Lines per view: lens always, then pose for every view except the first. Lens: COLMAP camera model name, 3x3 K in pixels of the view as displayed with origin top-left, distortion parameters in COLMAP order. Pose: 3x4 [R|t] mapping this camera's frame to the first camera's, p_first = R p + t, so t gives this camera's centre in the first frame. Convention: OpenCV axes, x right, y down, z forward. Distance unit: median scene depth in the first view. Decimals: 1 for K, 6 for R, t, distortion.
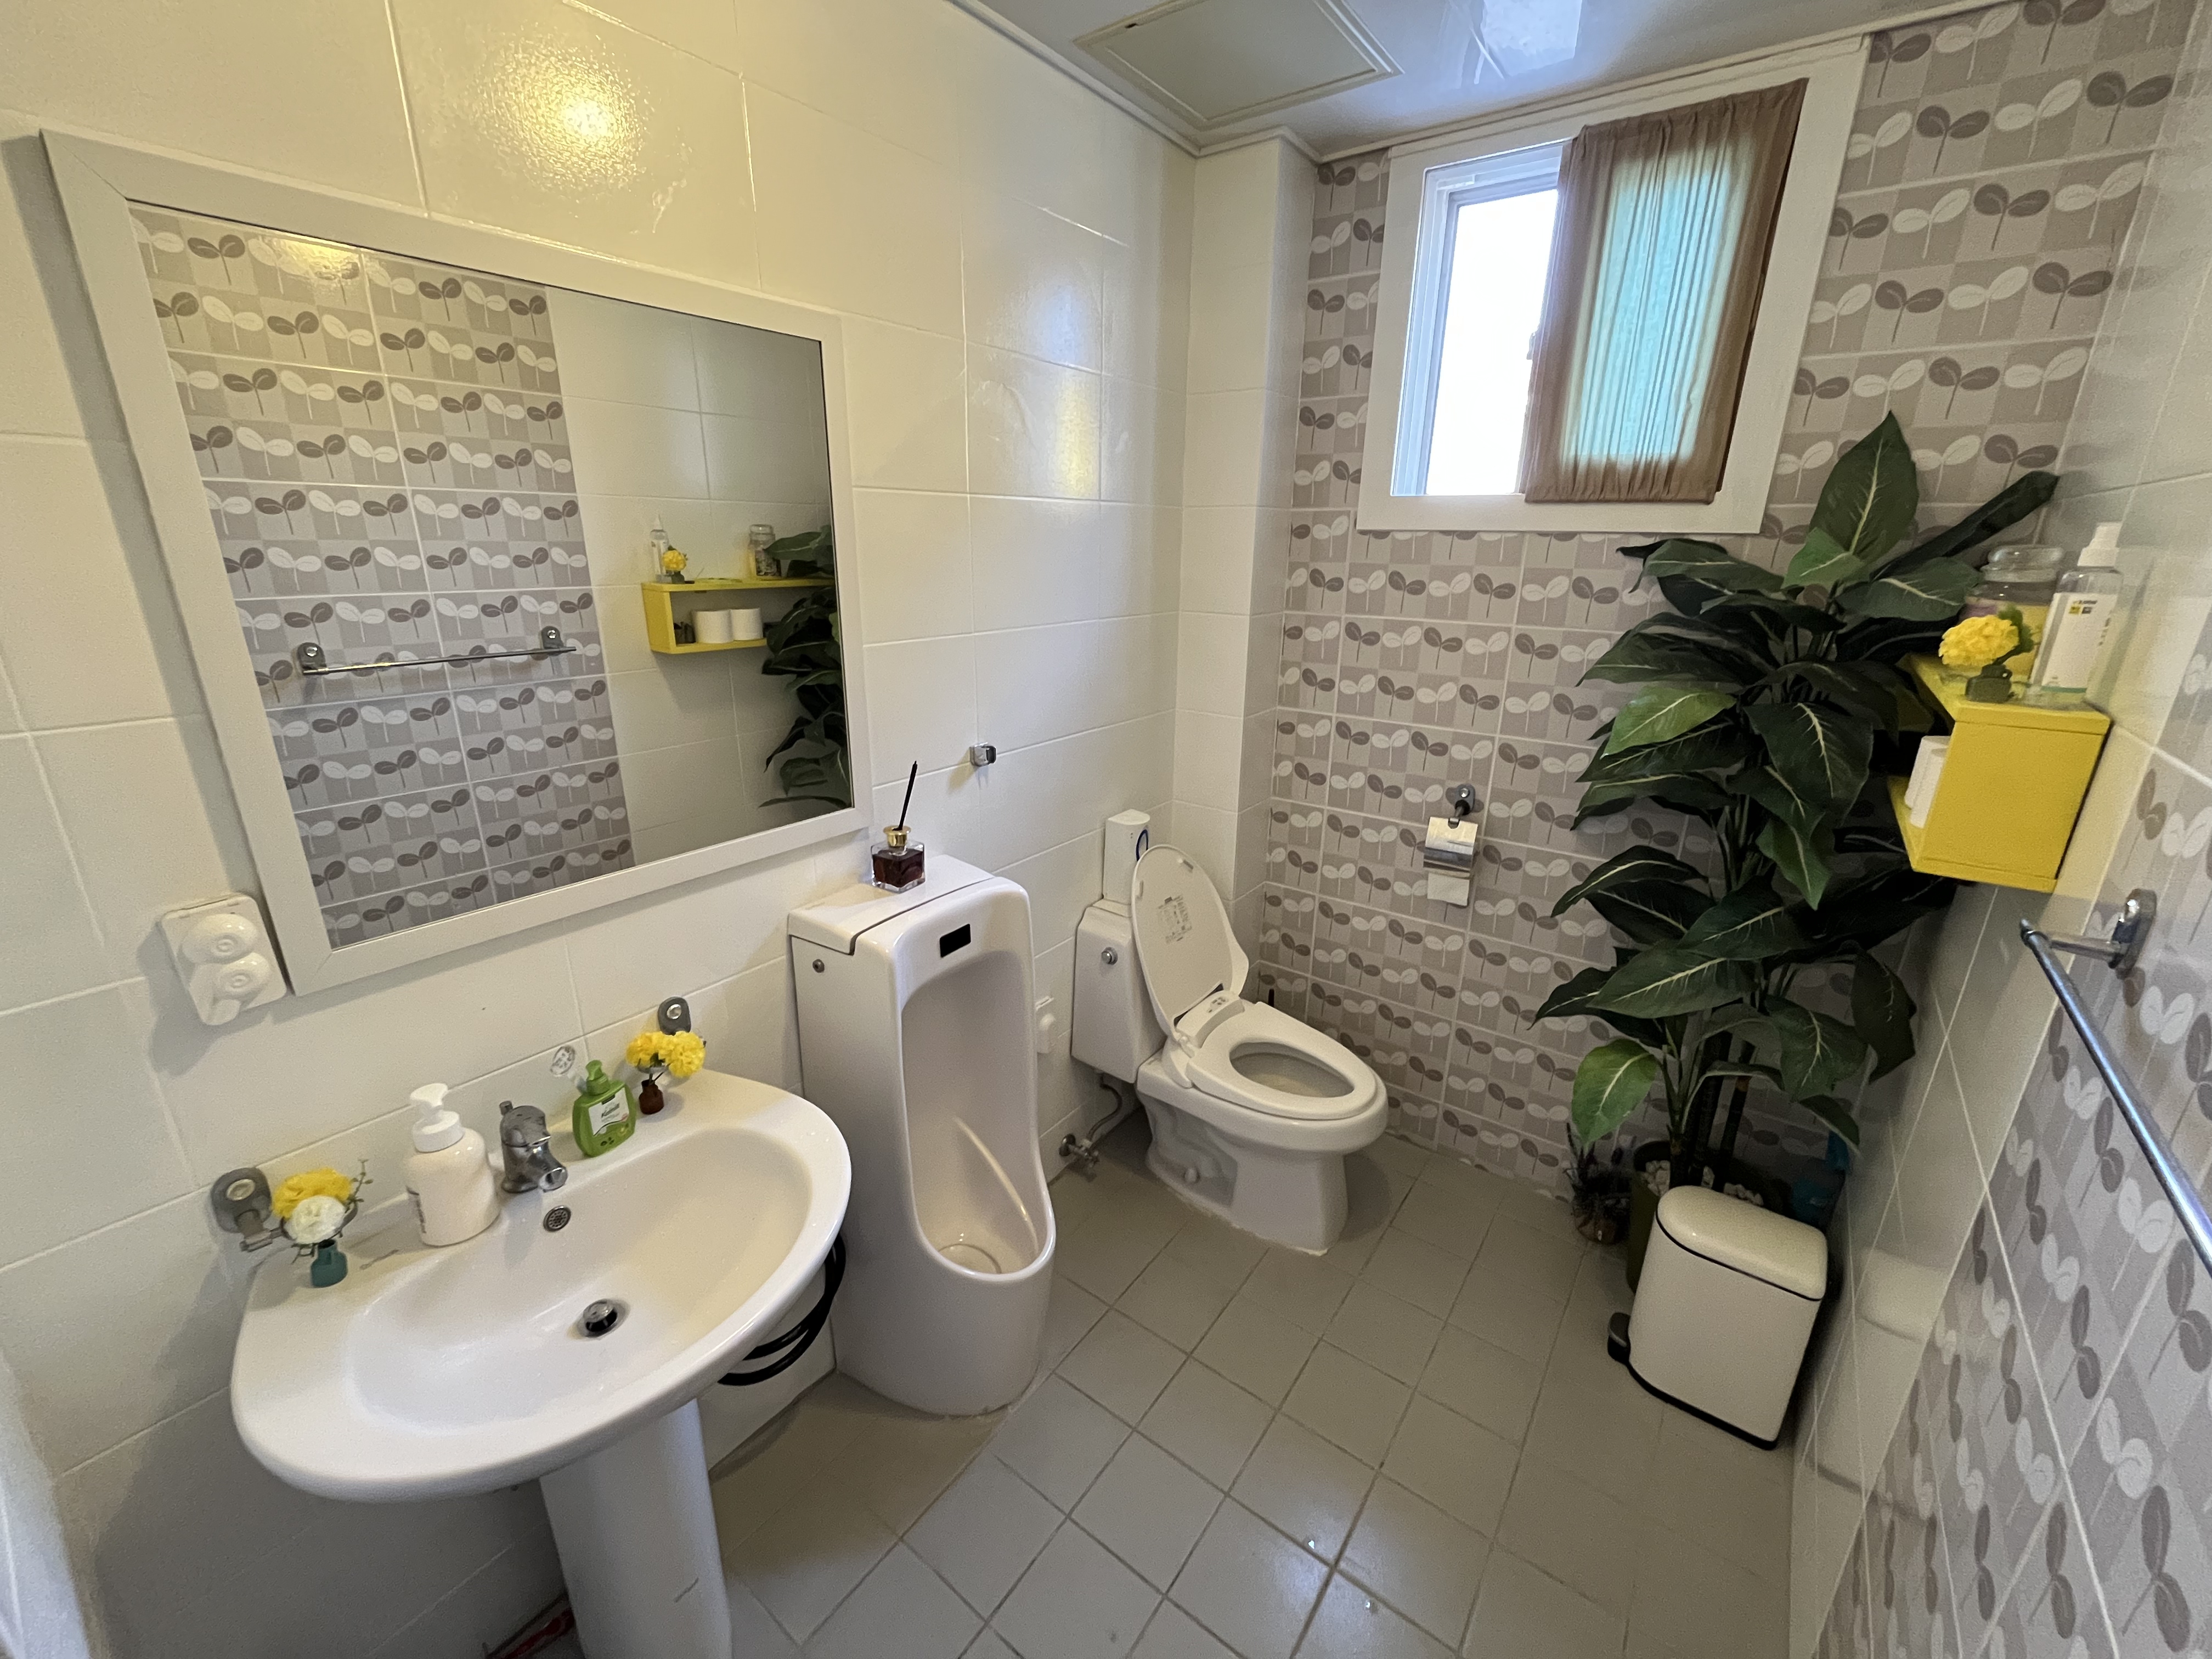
lens RADIAL K [[894.0, 0, 1106.9], [0, 894.0, 826.5], [0, 0, 1]] dist [0.002264, 0.000289]
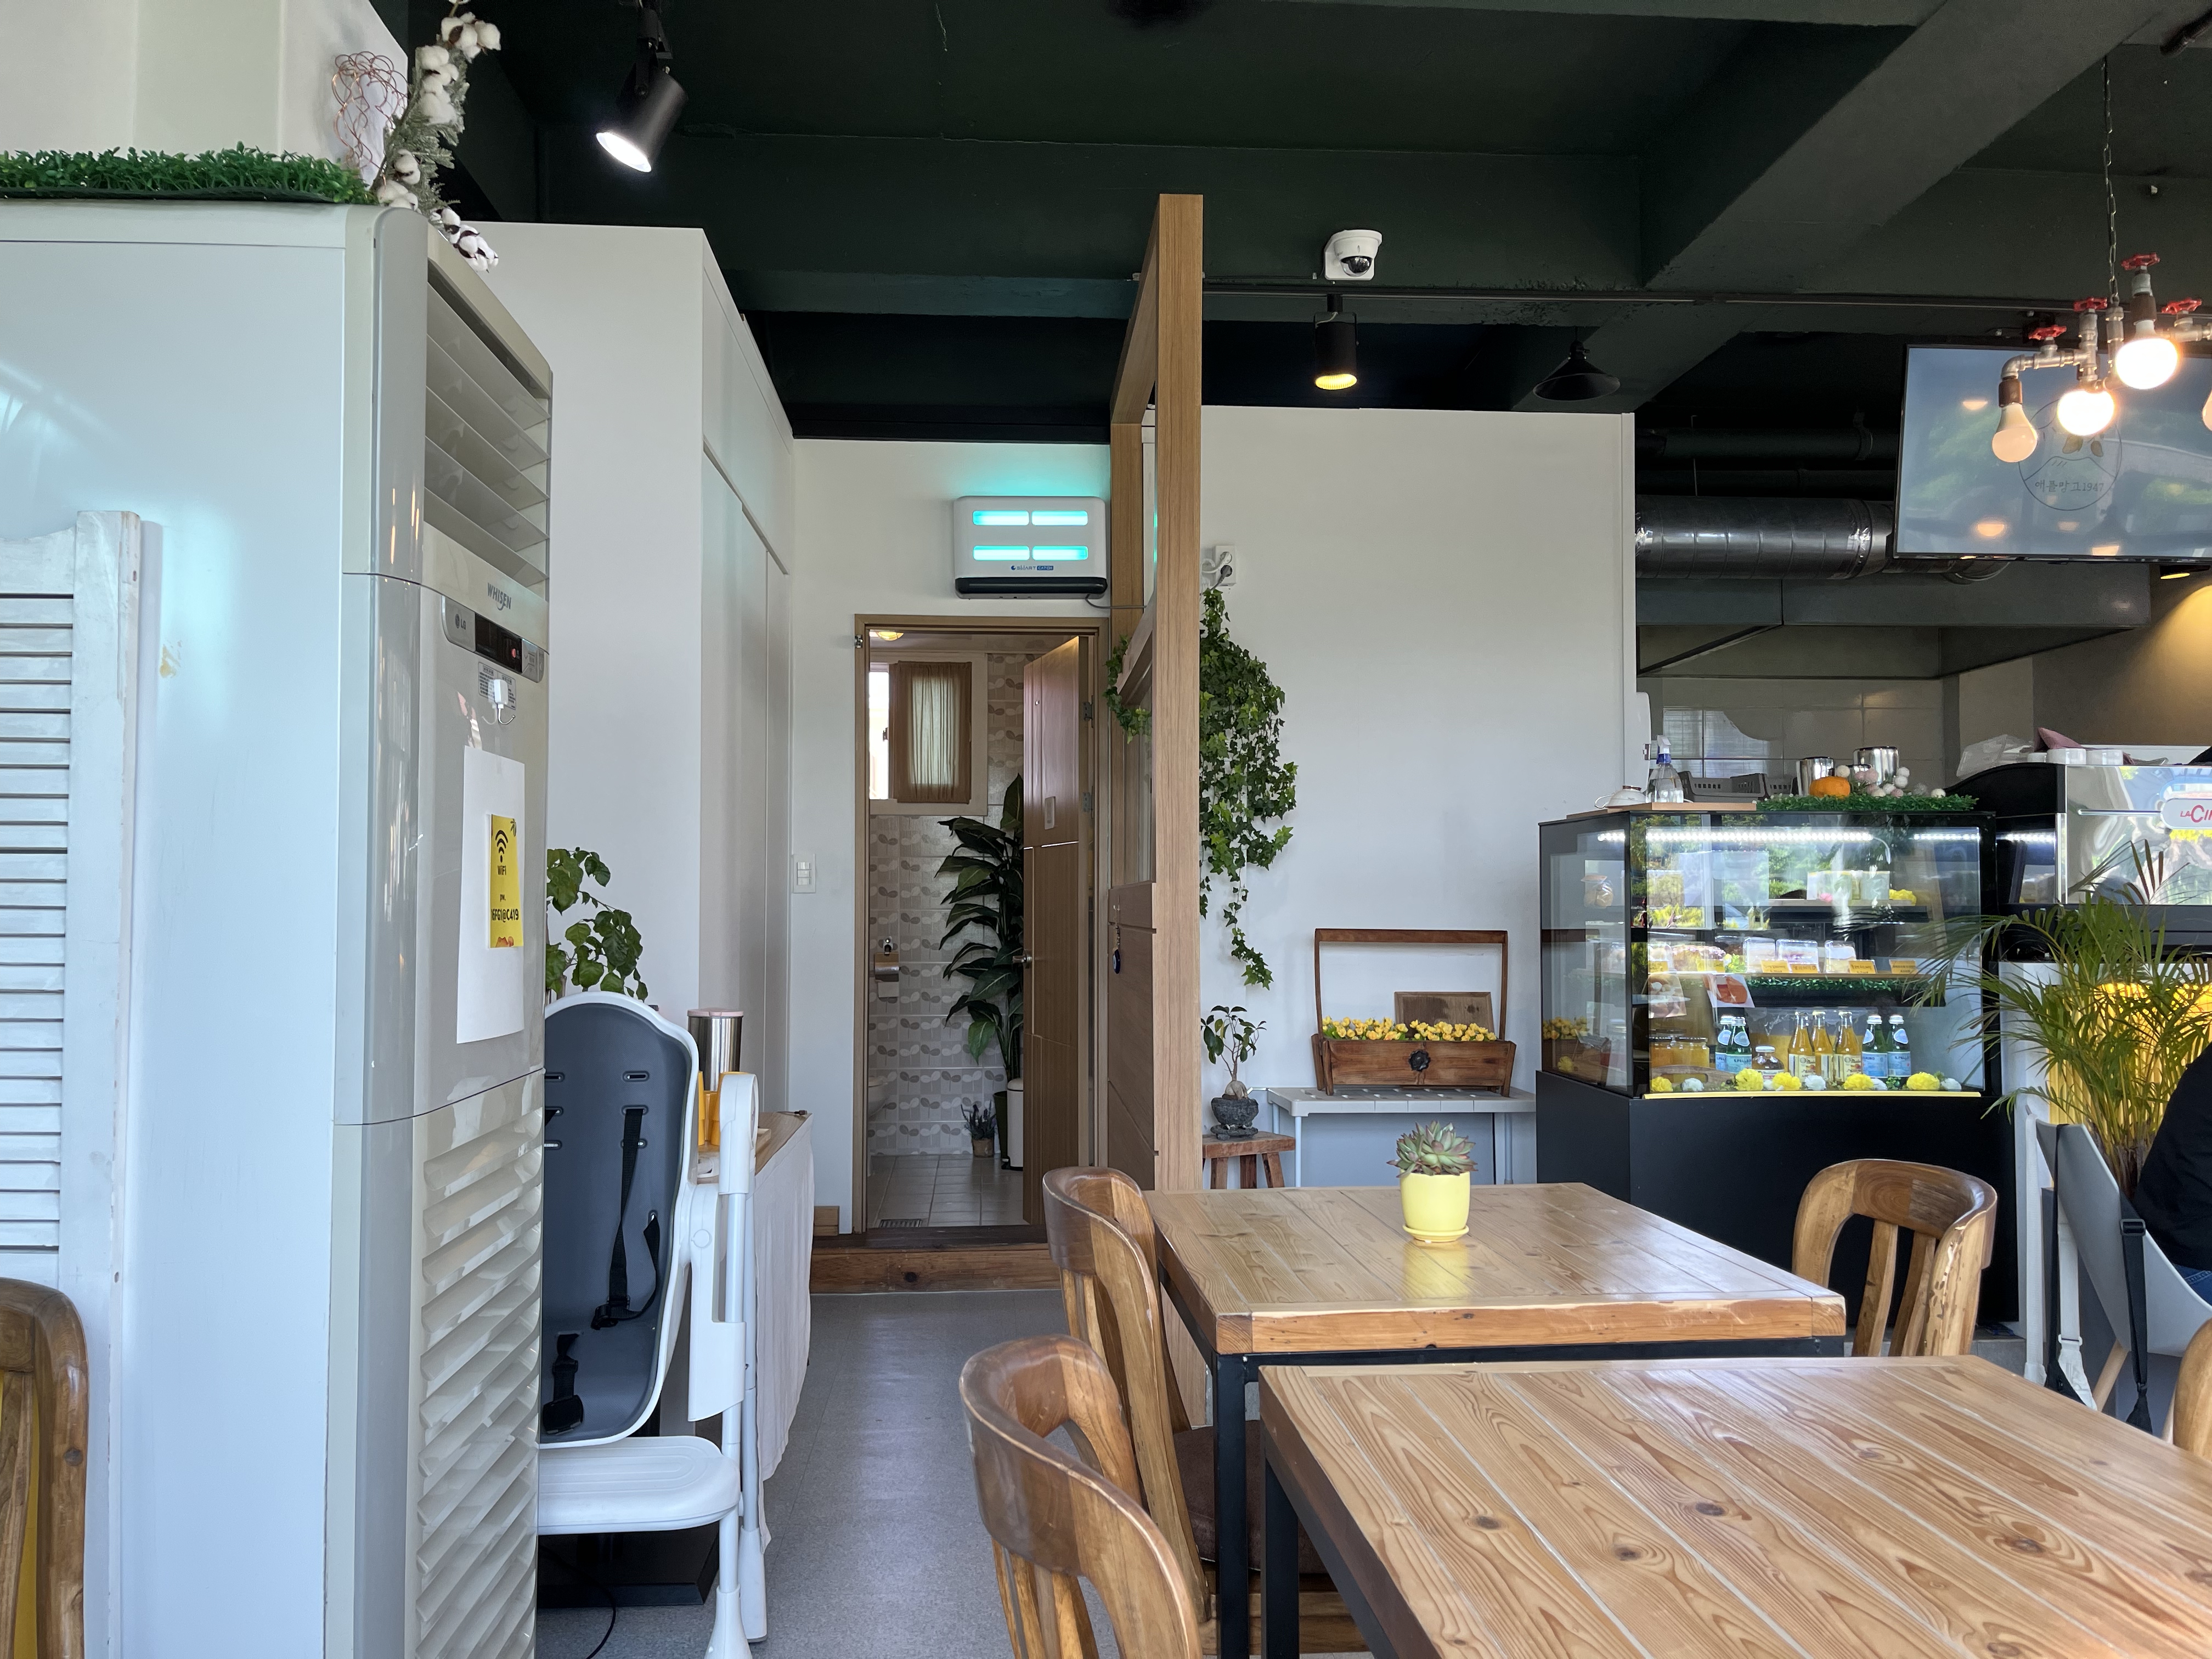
lens RADIAL K [[1673.8, 0, 1108.1], [0, 1673.8, 826.6], [0, 0, 1]] dist [0.059255, -0.084280]
pose [[0.758935, 0.014109, 0.651014, -2.207395], [0.209557, 0.941287, -0.264696, 1.084078], [-0.616526, 0.337312, 0.711419, -2.706281]]
